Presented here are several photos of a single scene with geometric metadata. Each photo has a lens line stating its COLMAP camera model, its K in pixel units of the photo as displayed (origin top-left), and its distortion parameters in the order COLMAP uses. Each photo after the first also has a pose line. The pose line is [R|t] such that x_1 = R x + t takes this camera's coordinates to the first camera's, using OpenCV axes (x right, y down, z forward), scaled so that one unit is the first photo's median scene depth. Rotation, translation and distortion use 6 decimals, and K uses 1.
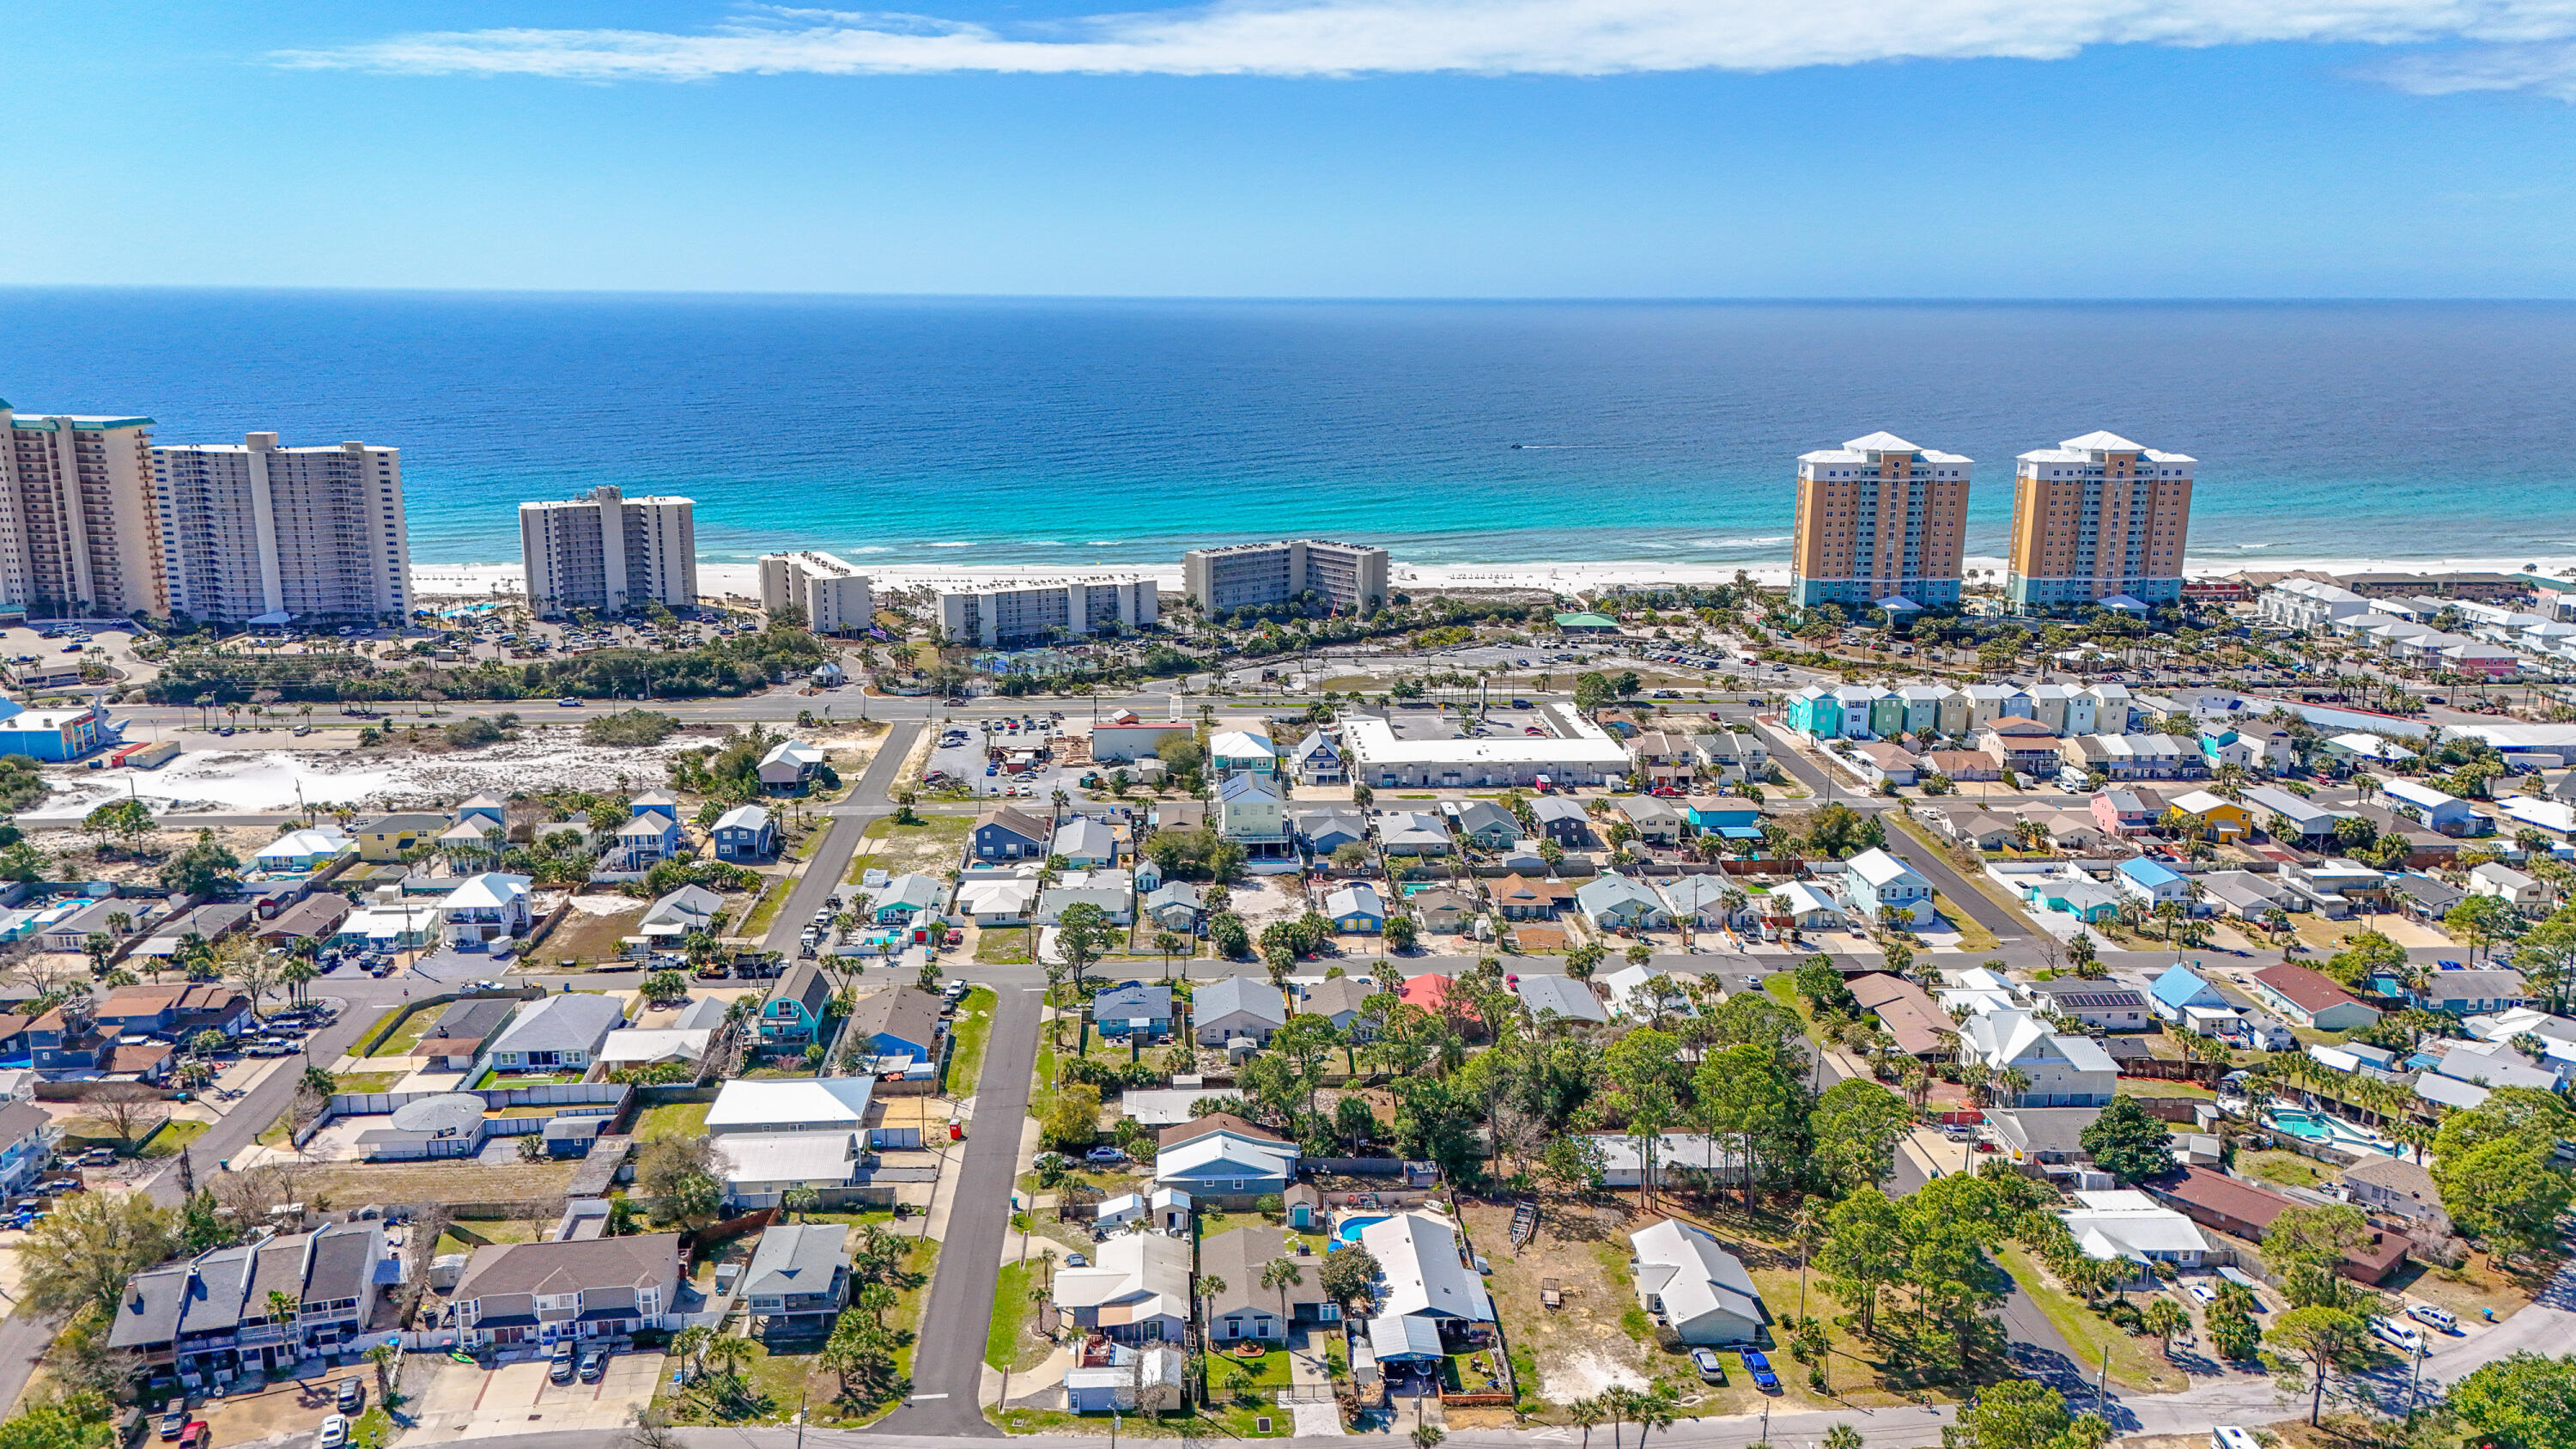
lens RADIAL K [[1887.9, 0, 1281.1], [0, 1887.9, 723.5], [0, 0, 1]] dist [0.084321, -0.082567]
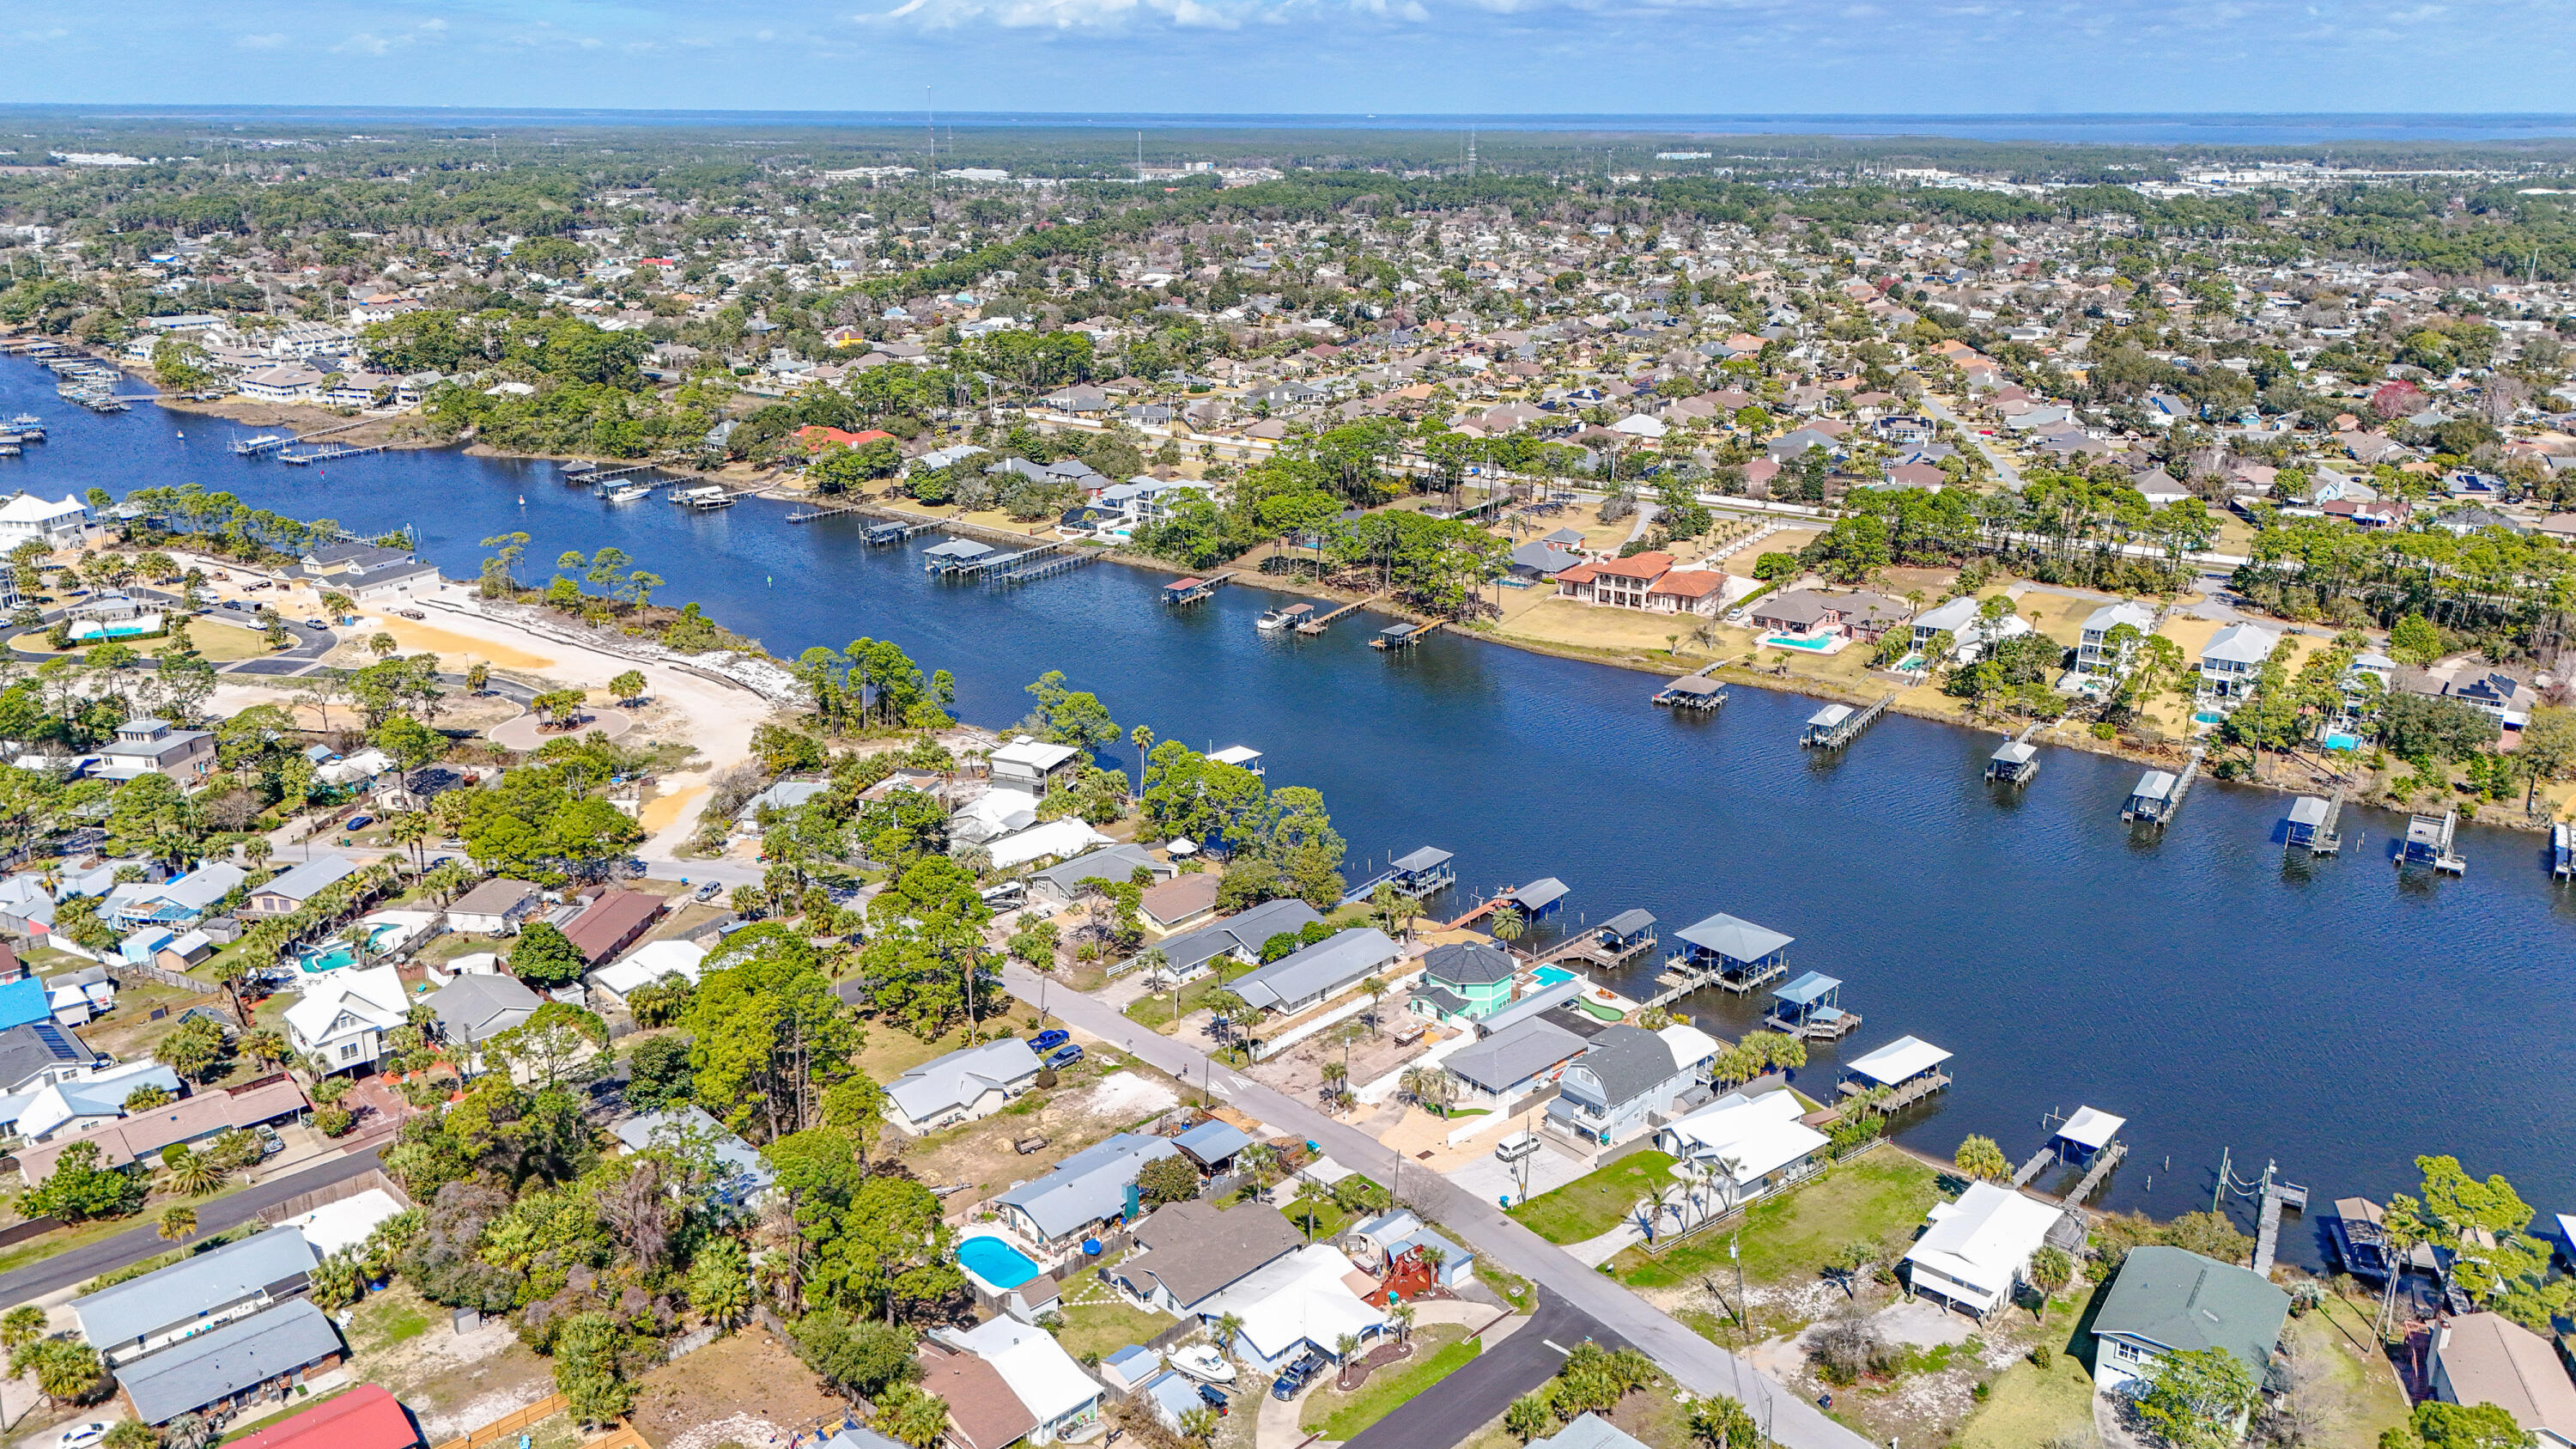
lens RADIAL K [[1887.9, 0, 1287.8], [0, 1887.9, 724.1], [0, 0, 1]] dist [0.084321, -0.082567]
pose [[-0.651428, -0.242236, 0.719002, -0.387172], [0.162752, 0.880988, 0.444266, -0.207968], [-0.741049, 0.406426, -0.534476, 0.806205]]
